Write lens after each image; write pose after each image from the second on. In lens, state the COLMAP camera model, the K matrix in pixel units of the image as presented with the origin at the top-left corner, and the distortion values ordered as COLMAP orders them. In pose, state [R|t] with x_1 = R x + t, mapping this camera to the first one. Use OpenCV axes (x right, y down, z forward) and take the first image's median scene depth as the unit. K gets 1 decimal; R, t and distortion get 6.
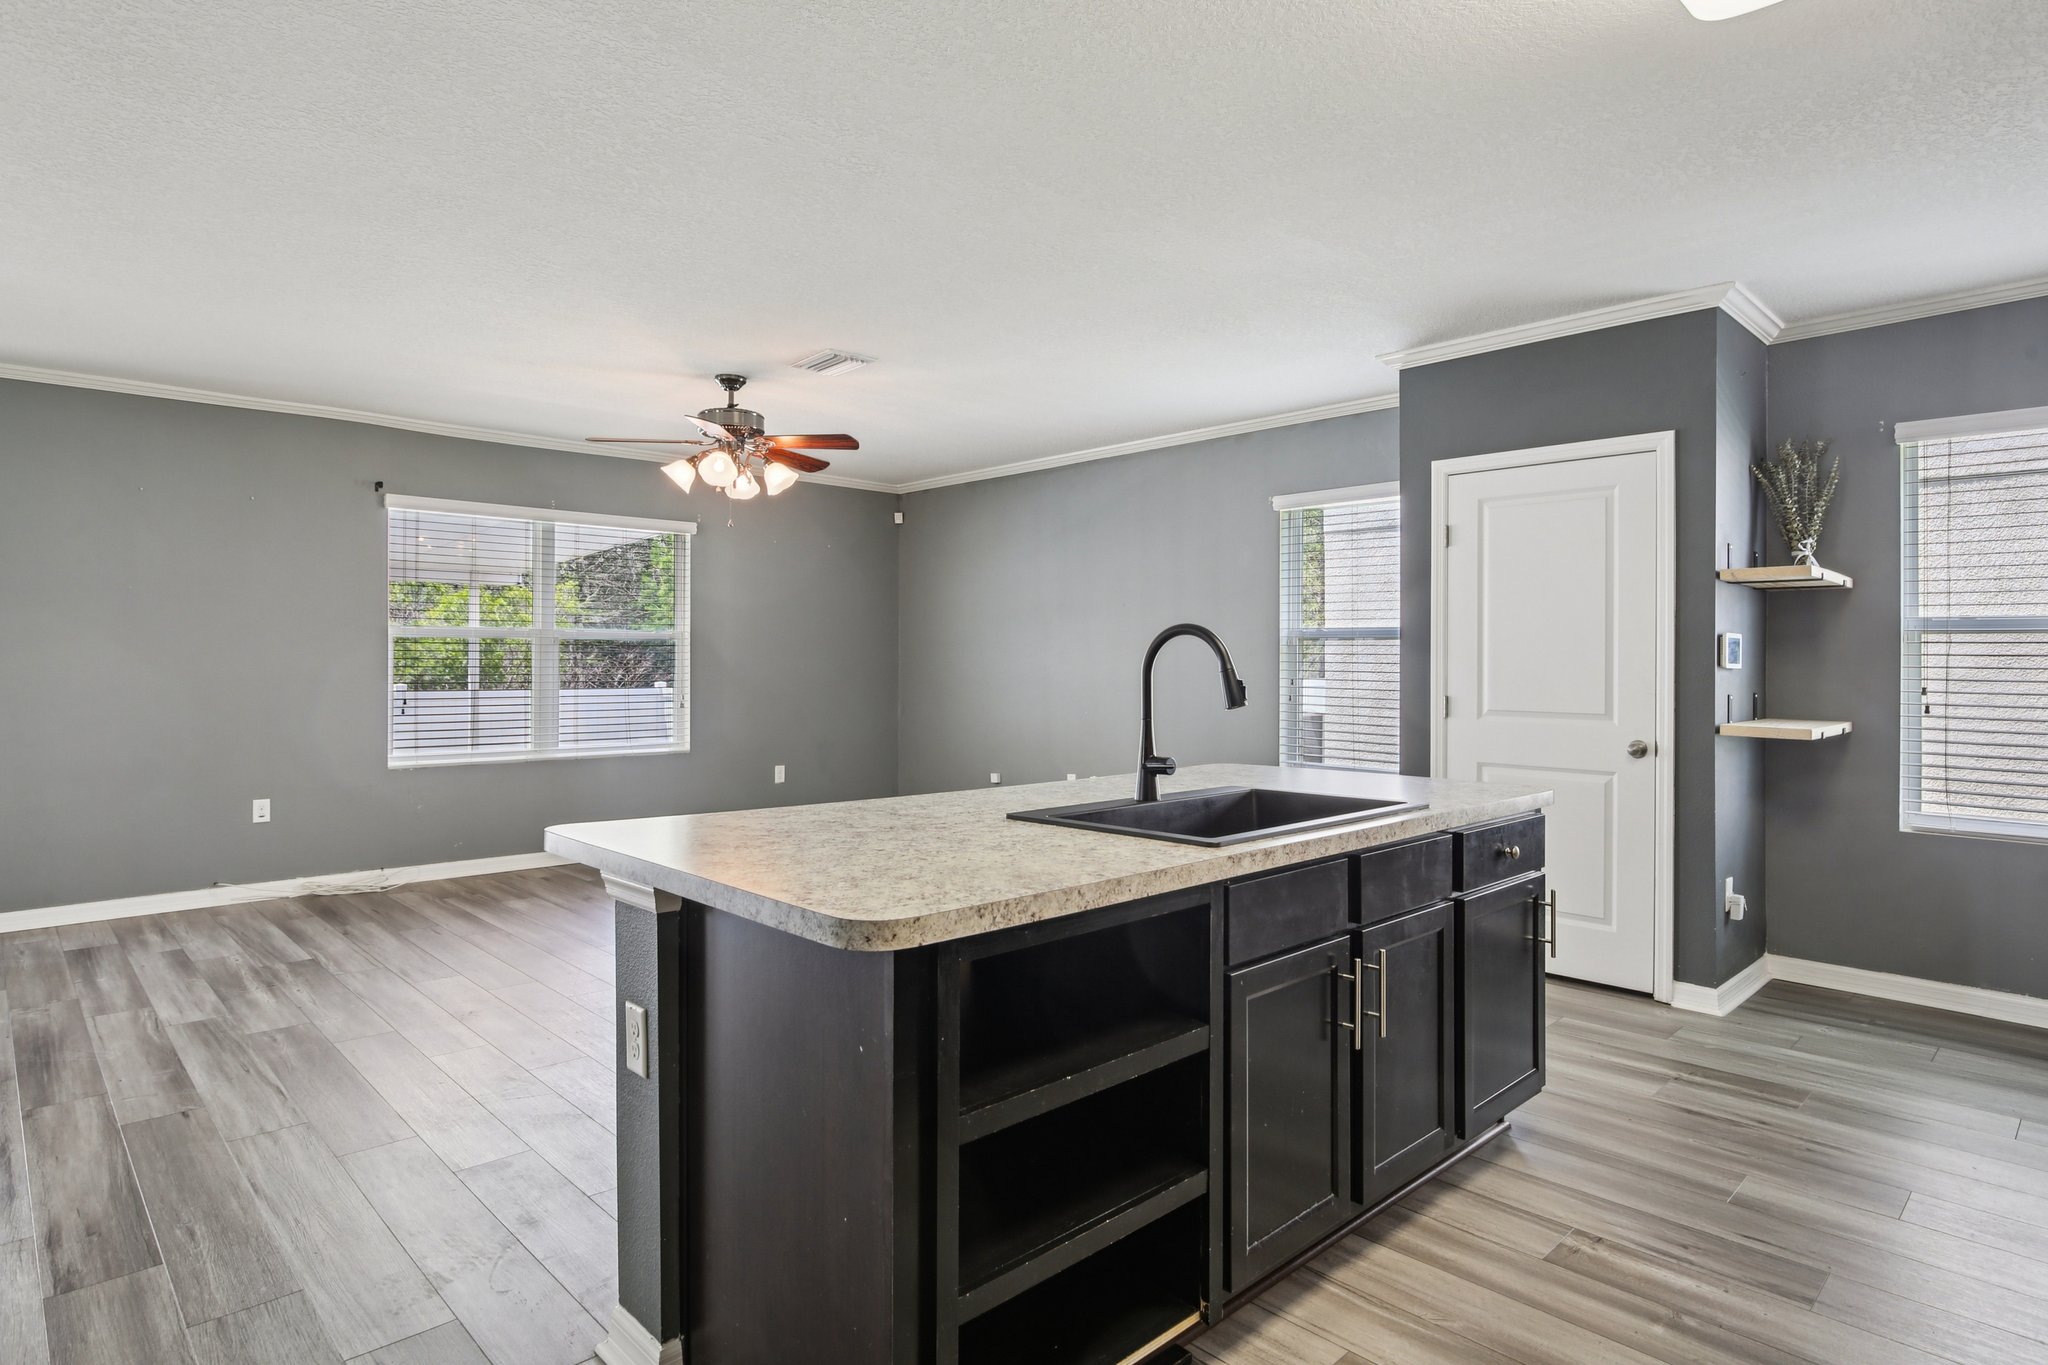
lens RADIAL K [[1112.9, 0, 1016.9], [0, 1112.9, 682.6], [0, 0, 1]] dist [-0.012694, 0.008841]
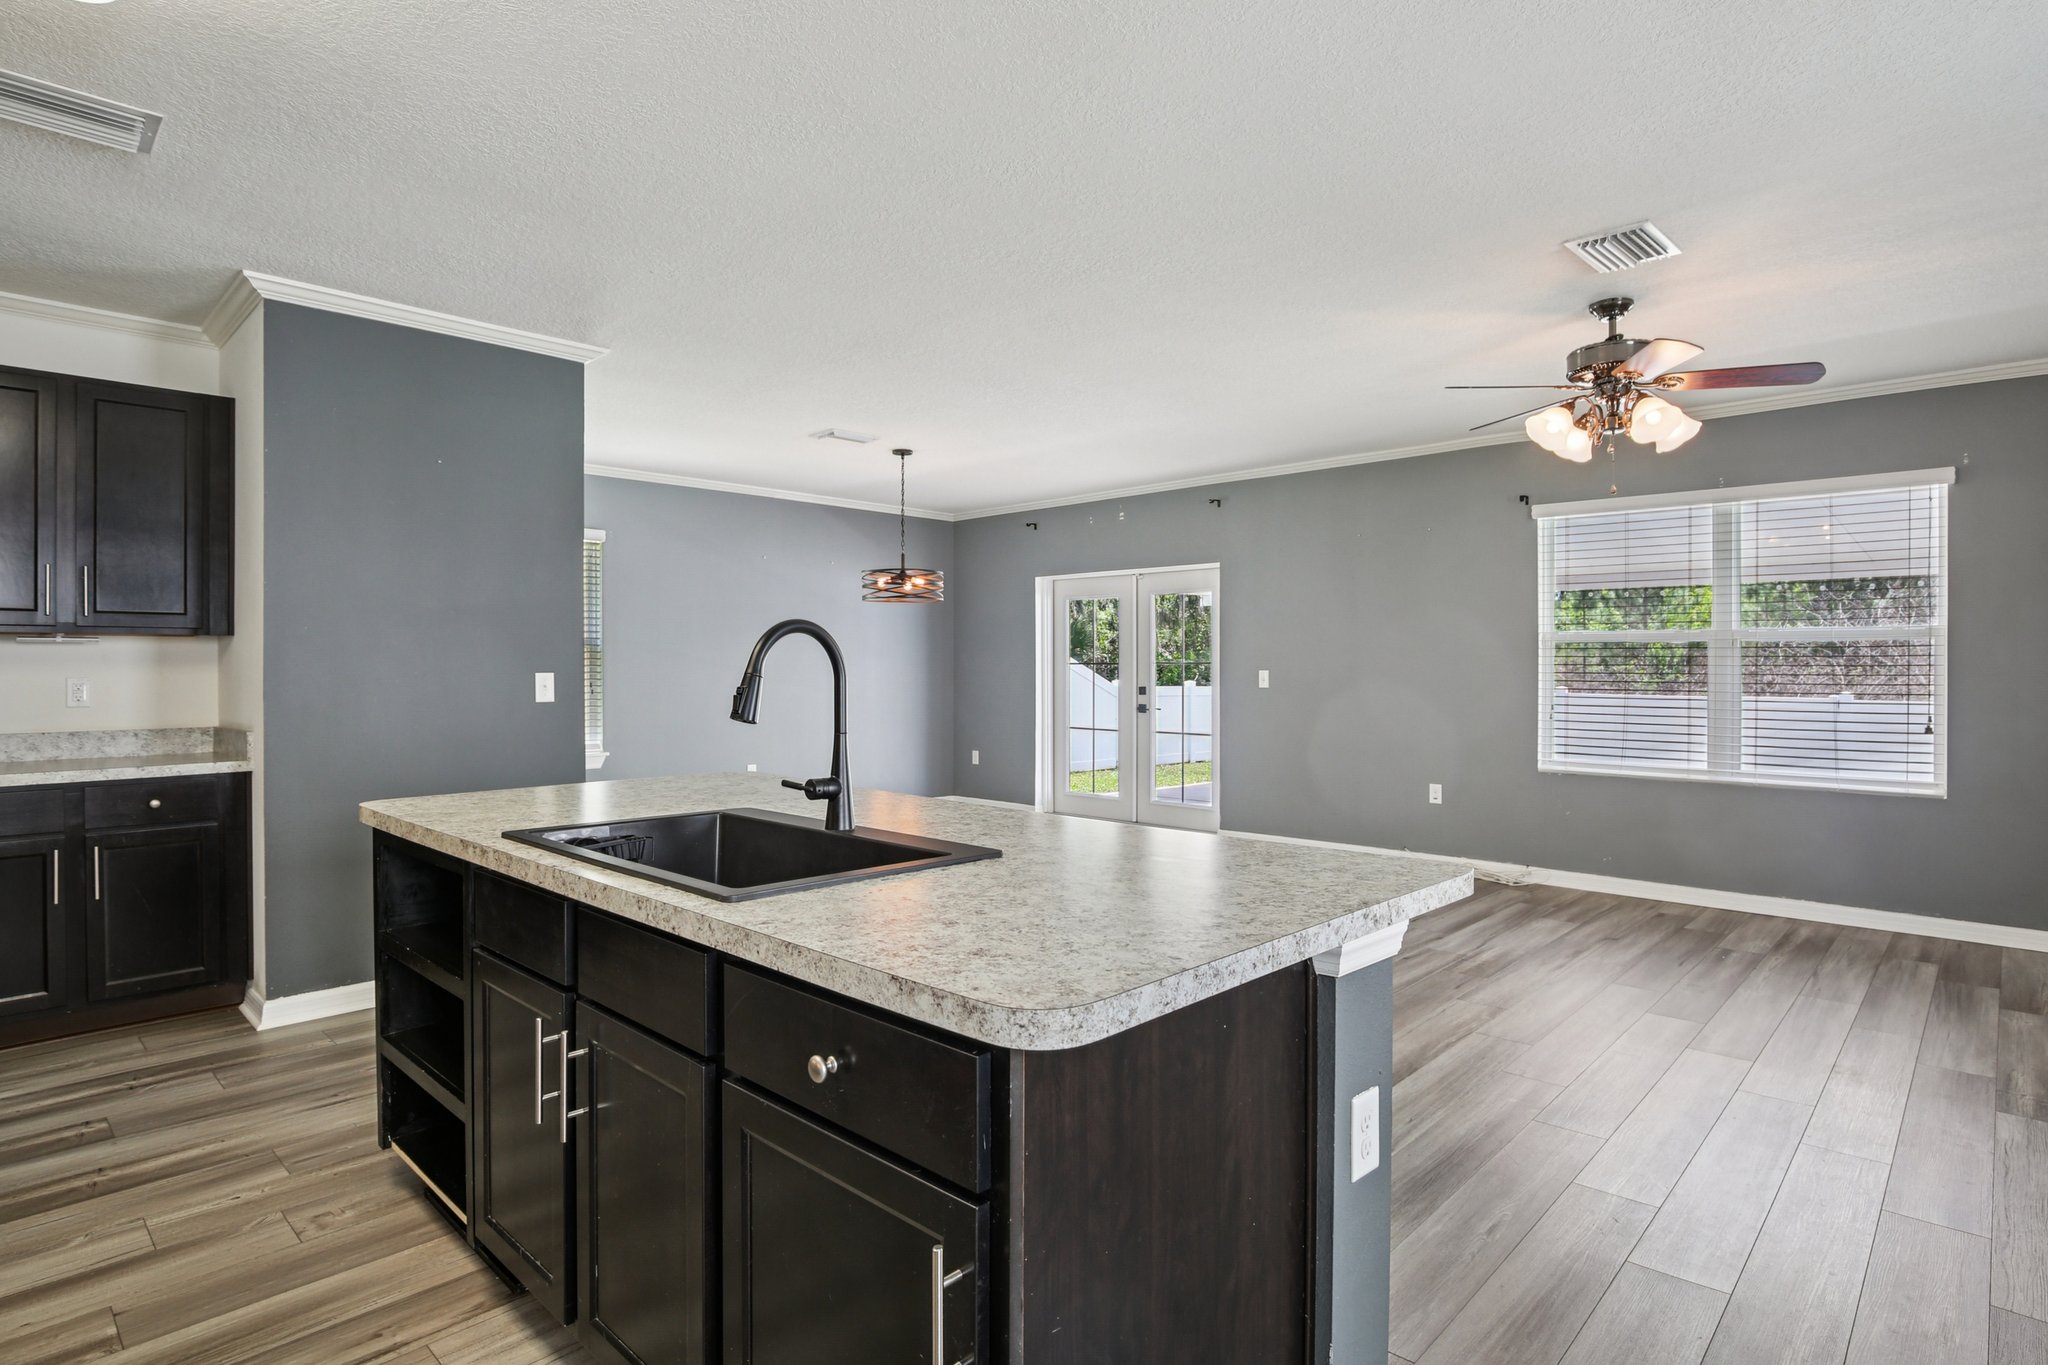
lens RADIAL K [[1040.3, 0, 1060.4], [0, 1040.3, 665.6], [0, 0, 1]] dist [-0.014910, 0.001319]
pose [[0.069495, 0.000005, -0.997582, 0.369091], [-0.021483, 0.999768, -0.001492, -0.009843], [0.997351, 0.021535, 0.069479, 0.496232]]
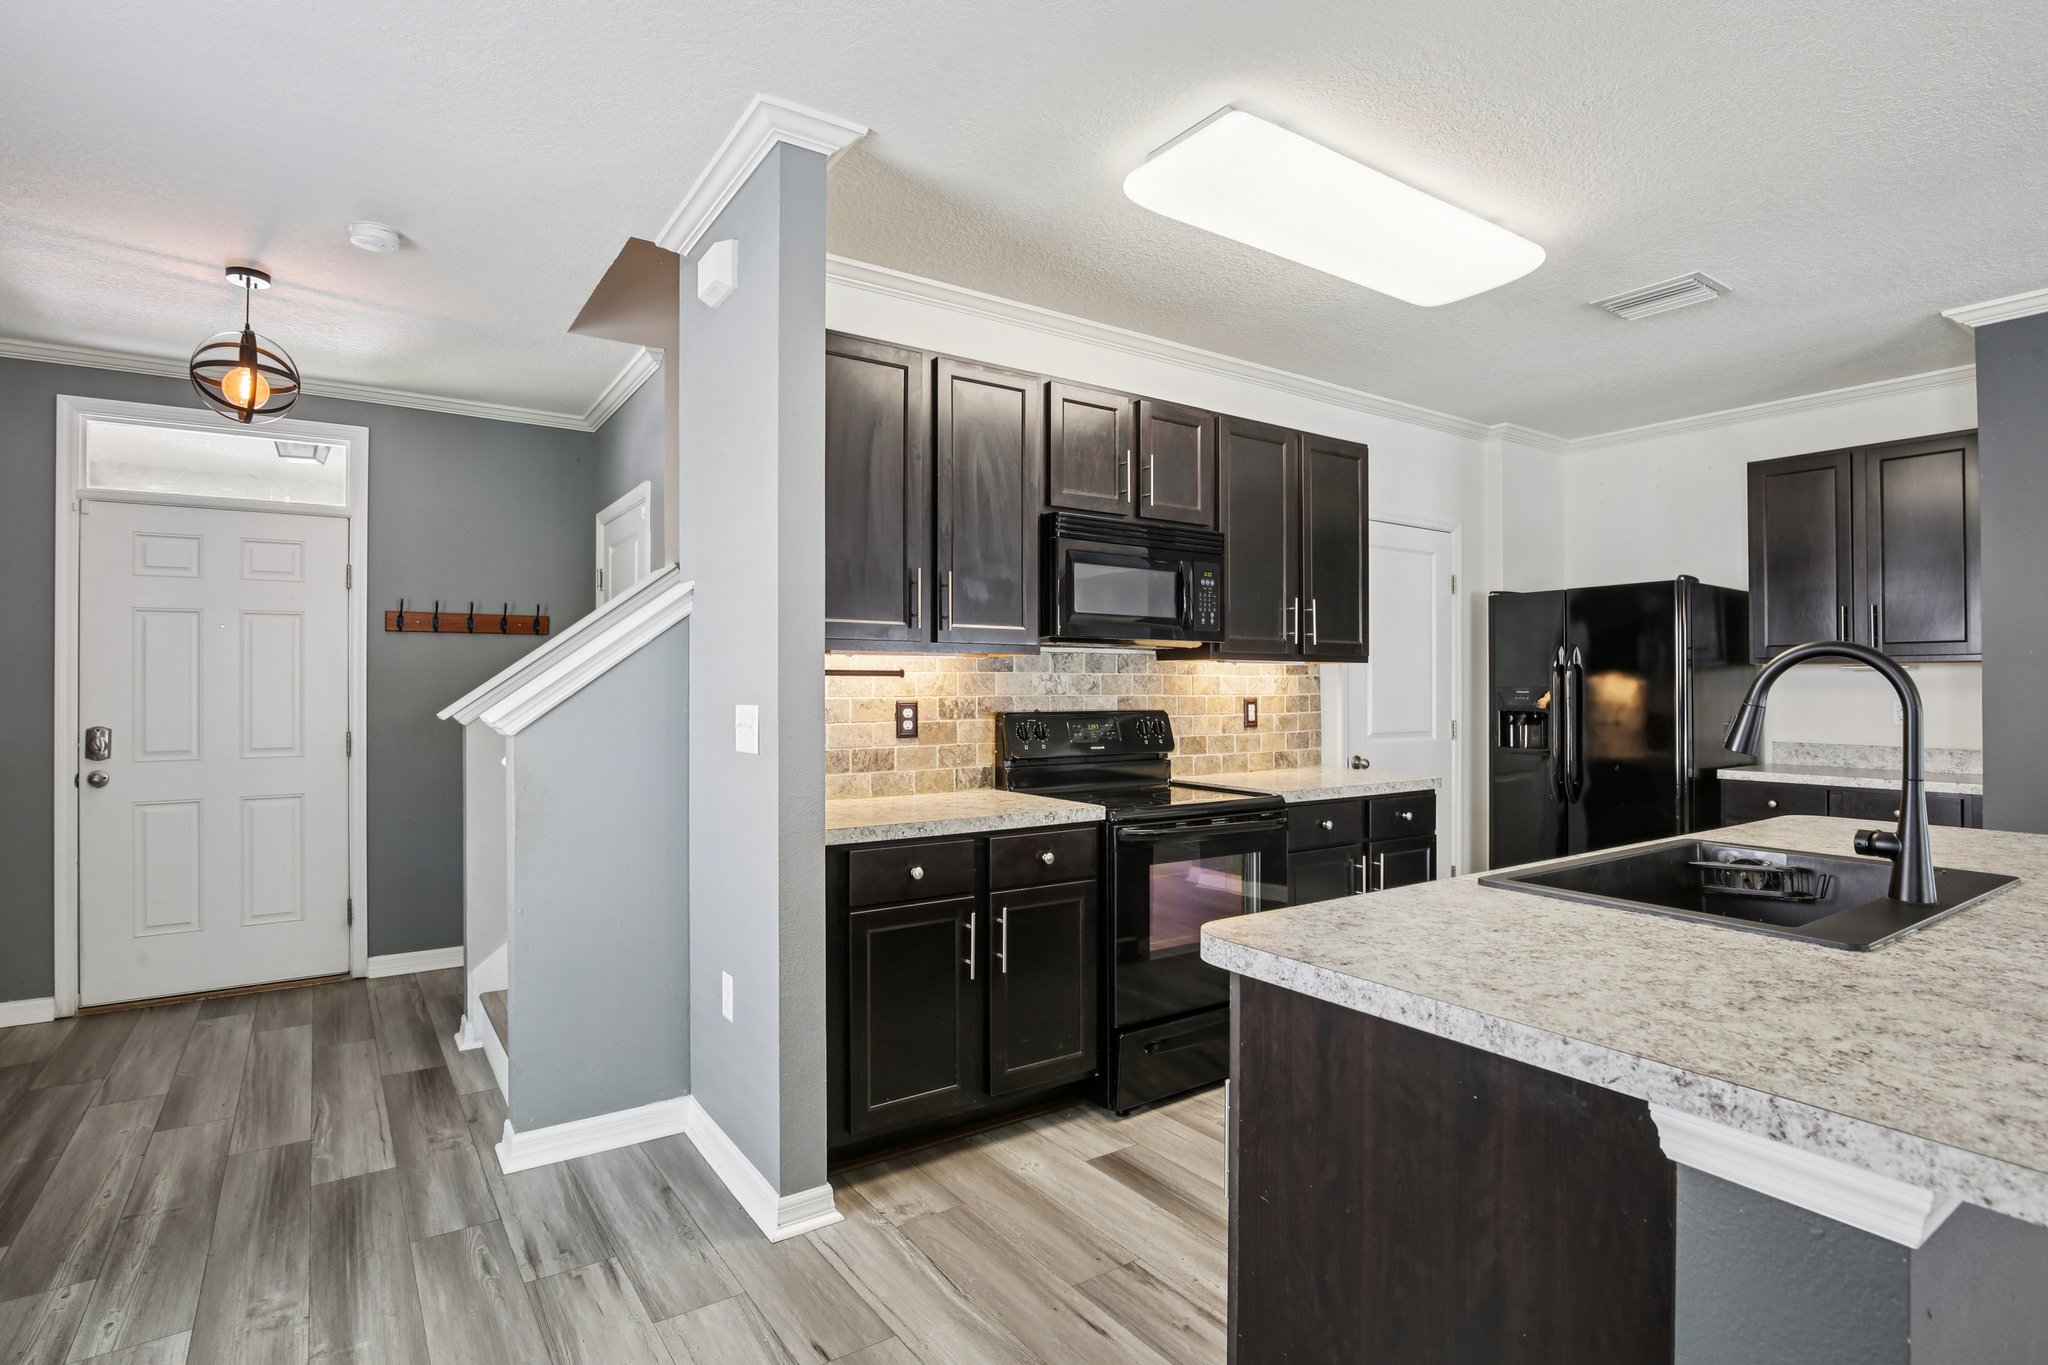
lens RADIAL K [[1040.3, 0, 1022.3], [0, 1040.3, 682.9], [0, 0, 1]] dist [-0.014910, 0.001319]
pose [[-0.988974, -0.003136, 0.148058, 0.217661], [-0.000325, 0.999819, 0.019003, -0.015890], [-0.148091, 0.018746, -0.988796, 0.736324]]
